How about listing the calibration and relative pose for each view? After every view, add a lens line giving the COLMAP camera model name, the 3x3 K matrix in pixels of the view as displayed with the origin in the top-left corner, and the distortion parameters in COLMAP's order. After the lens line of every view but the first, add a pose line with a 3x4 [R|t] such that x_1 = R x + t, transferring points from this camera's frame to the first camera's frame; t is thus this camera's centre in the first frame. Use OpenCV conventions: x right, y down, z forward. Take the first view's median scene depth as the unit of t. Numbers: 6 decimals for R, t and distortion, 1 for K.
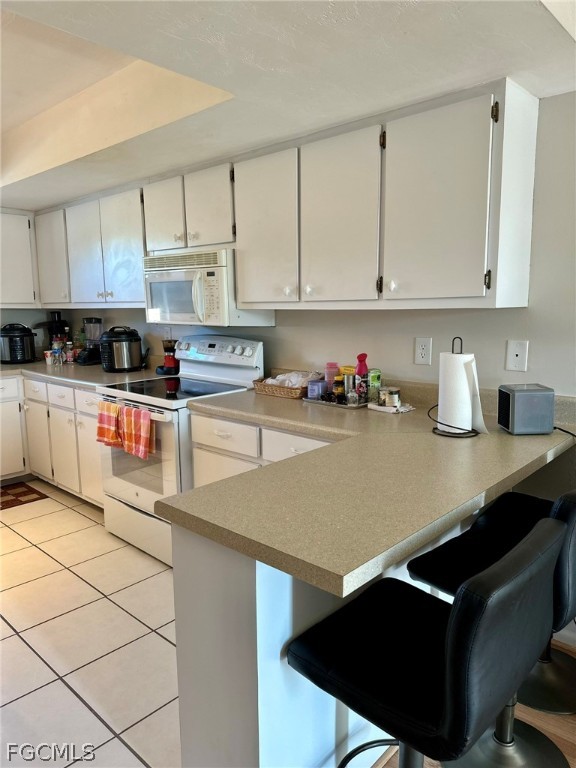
lens RADIAL K [[538.0, 0, 286.4], [0, 538.0, 383.4], [0, 0, 1]] dist [0.117536, -0.151730]
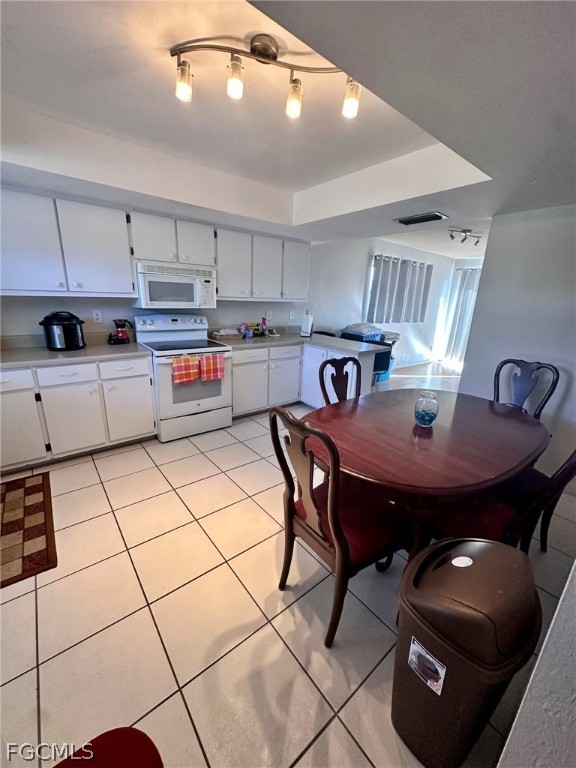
lens RADIAL K [[308.0, 0, 289.3], [0, 308.0, 380.6], [0, 0, 1]] dist [-0.002518, -0.000800]
pose [[0.129478, -0.246254, 0.960518, -1.310905], [0.107552, 0.966445, 0.233276, -0.088175], [-0.985732, 0.073101, 0.151618, 0.595191]]
